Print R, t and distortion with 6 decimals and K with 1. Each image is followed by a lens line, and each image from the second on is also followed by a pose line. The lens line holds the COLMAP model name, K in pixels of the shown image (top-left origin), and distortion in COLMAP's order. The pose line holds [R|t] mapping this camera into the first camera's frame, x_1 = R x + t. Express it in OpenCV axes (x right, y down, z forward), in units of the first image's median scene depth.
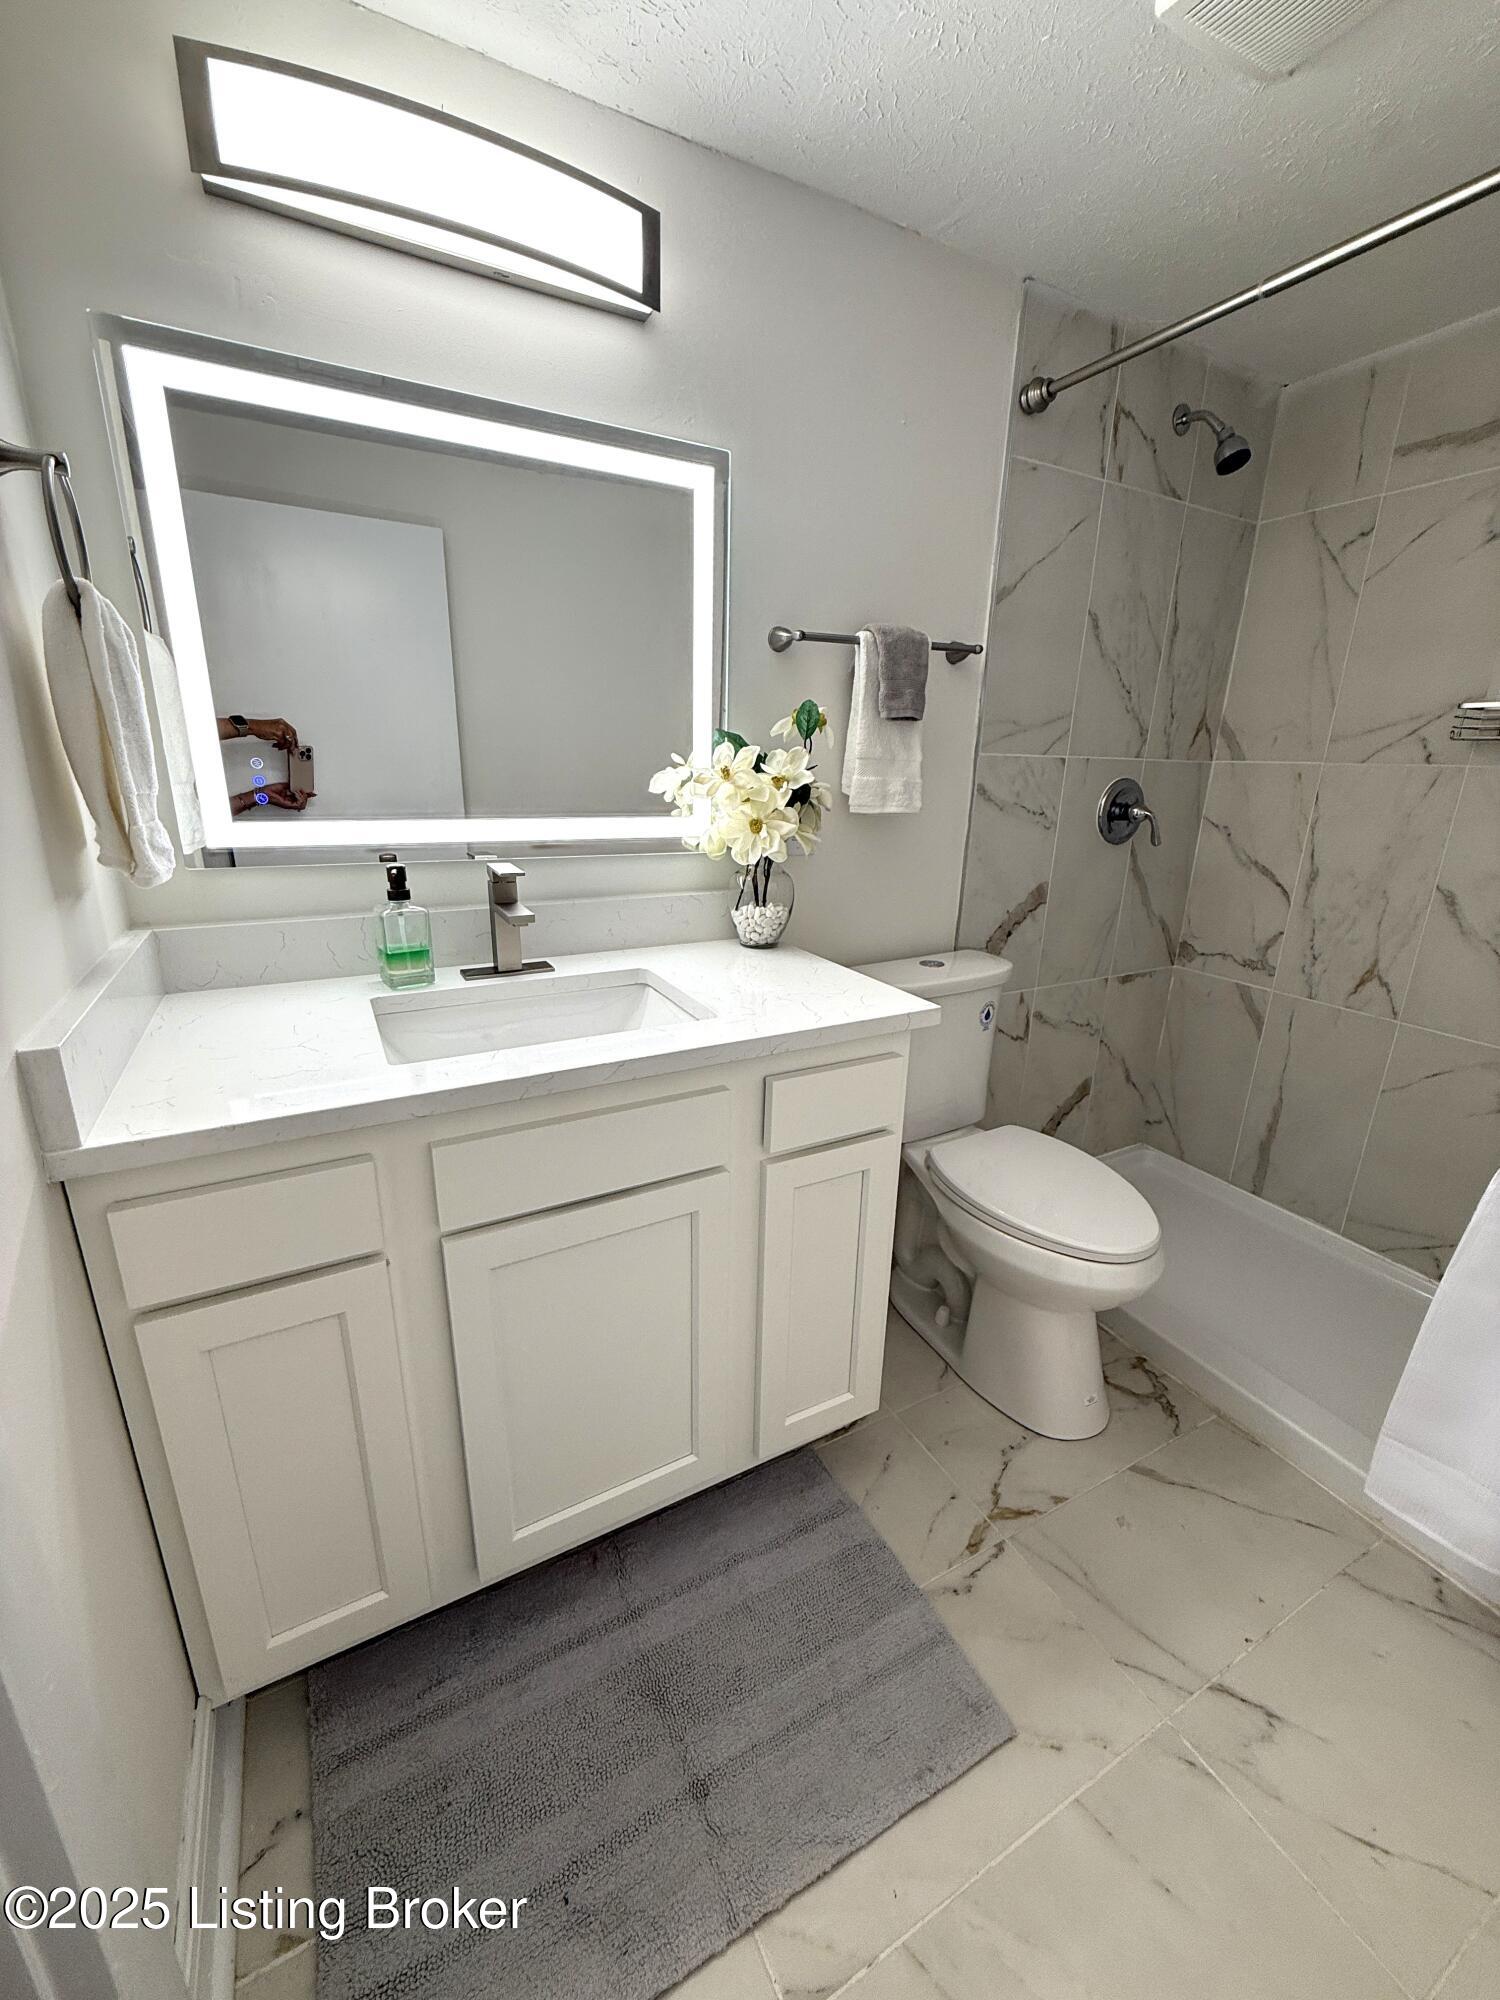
lens RADIAL K [[794.7, 0, 748.3], [0, 794.7, 997.8], [0, 0, 1]] dist [0.002388, -0.000325]
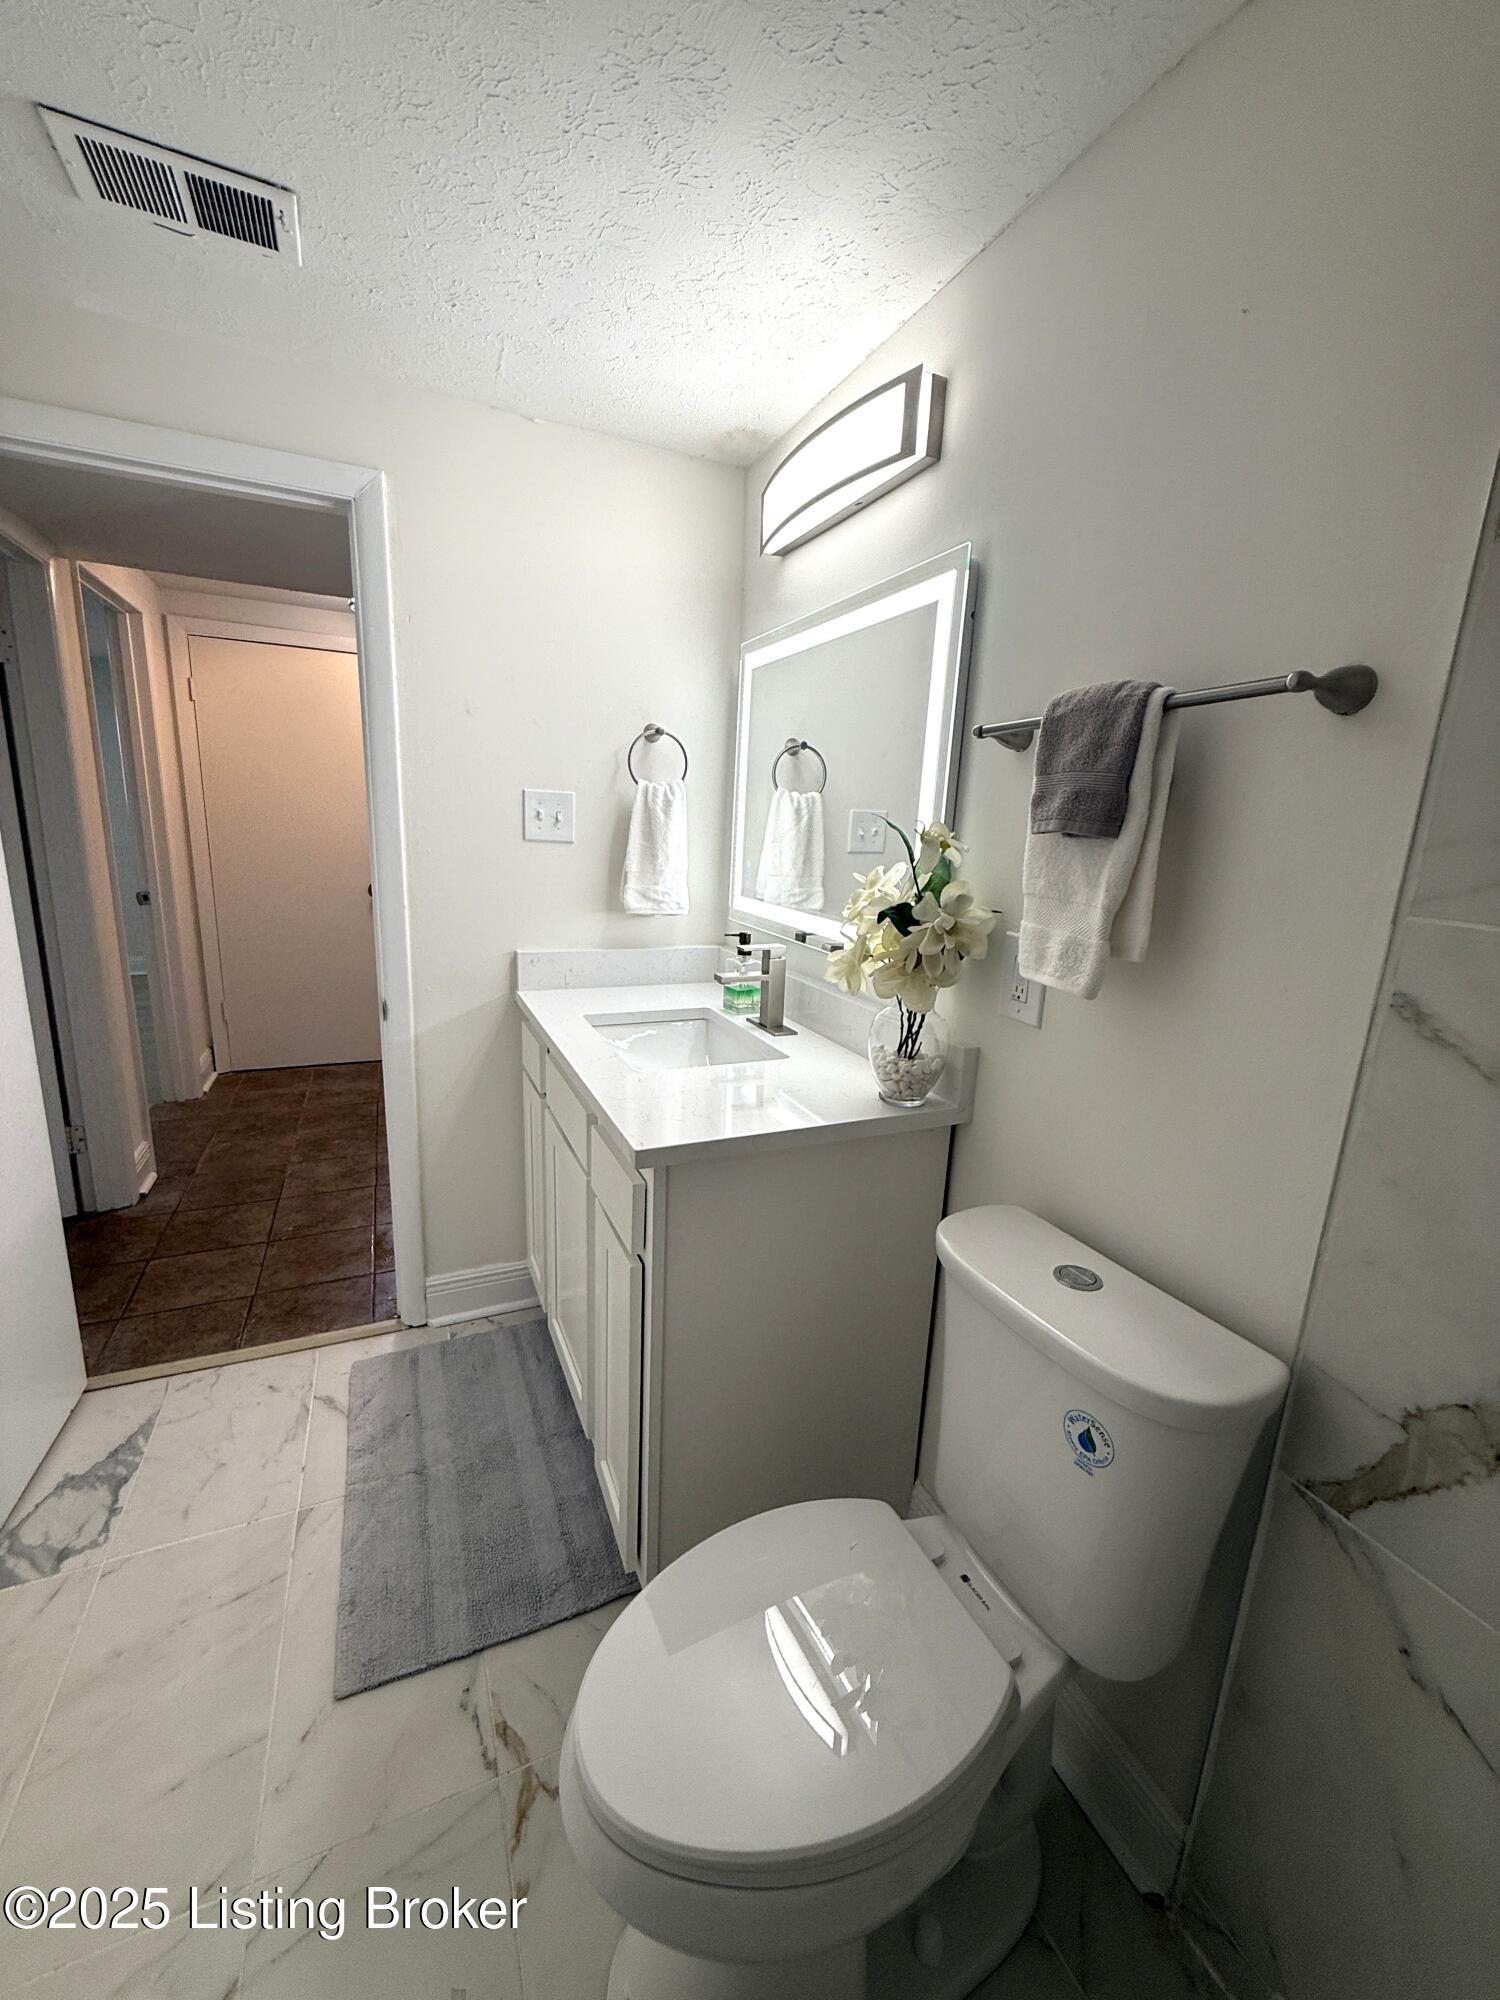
lens RADIAL K [[794.7, 0, 744.3], [0, 794.7, 993.8], [0, 0, 1]] dist [0.002388, -0.000325]
pose [[-0.065162, 0.188605, -0.979889, 0.917946], [-0.331925, 0.921962, 0.199528, -0.314122], [0.941053, 0.338251, 0.002526, 0.910057]]
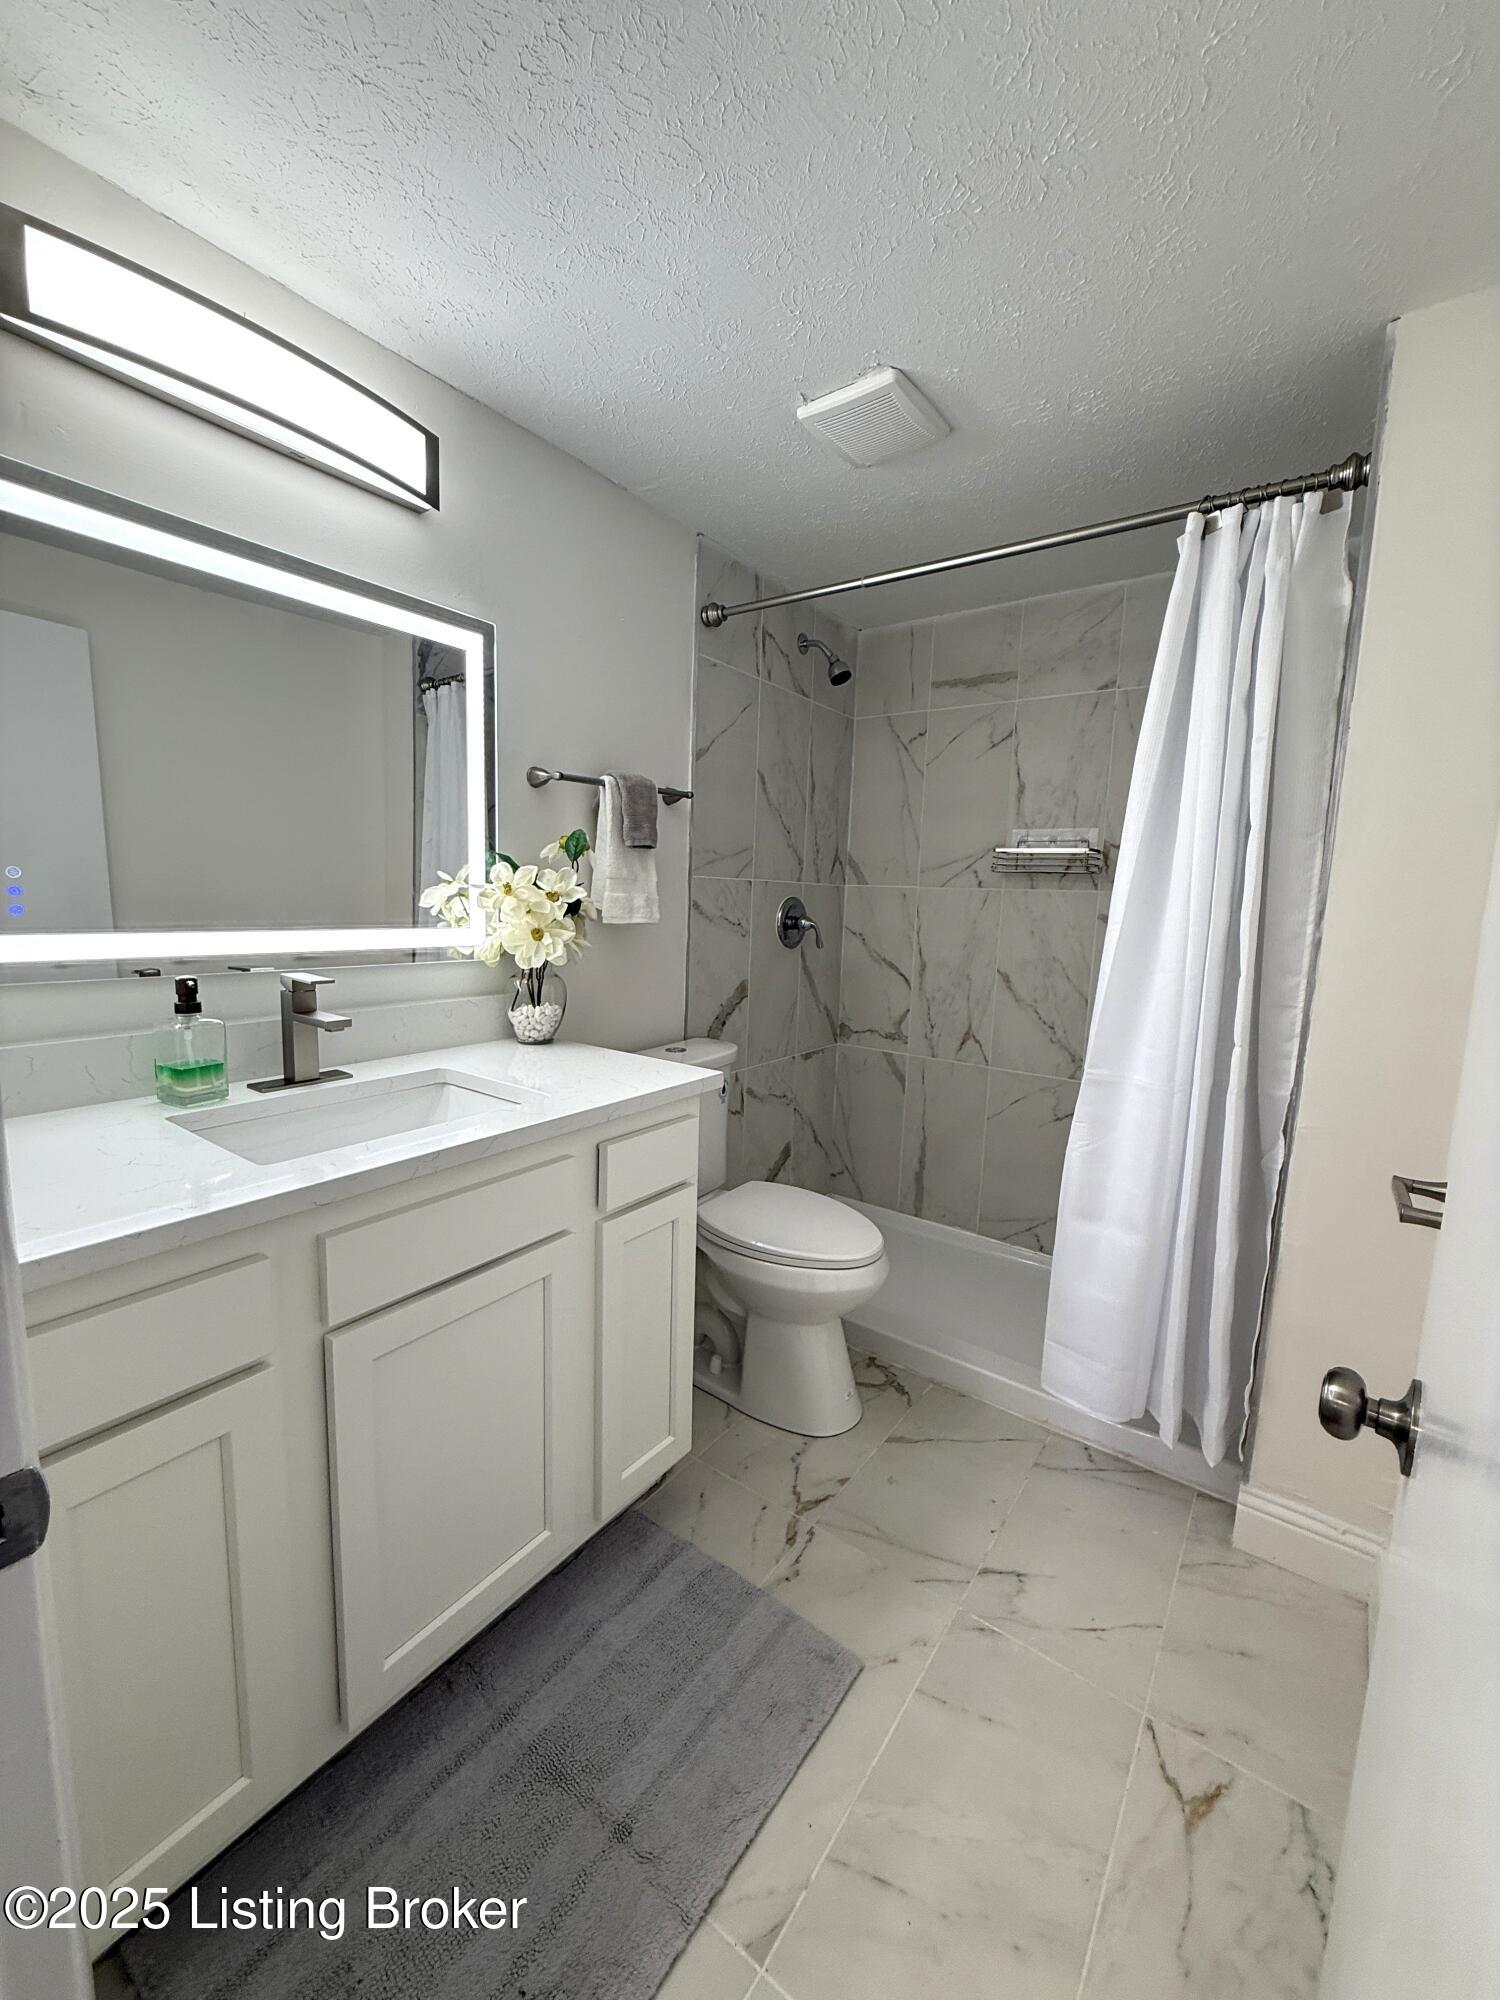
lens RADIAL K [[794.7, 0, 741.7], [0, 794.7, 999.9], [0, 0, 1]] dist [0.002388, -0.000325]
pose [[0.903992, -0.051119, 0.424483, -0.216515], [0.112822, 0.986158, -0.121509, 0.046567], [-0.412396, 0.157734, 0.897246, -0.120049]]
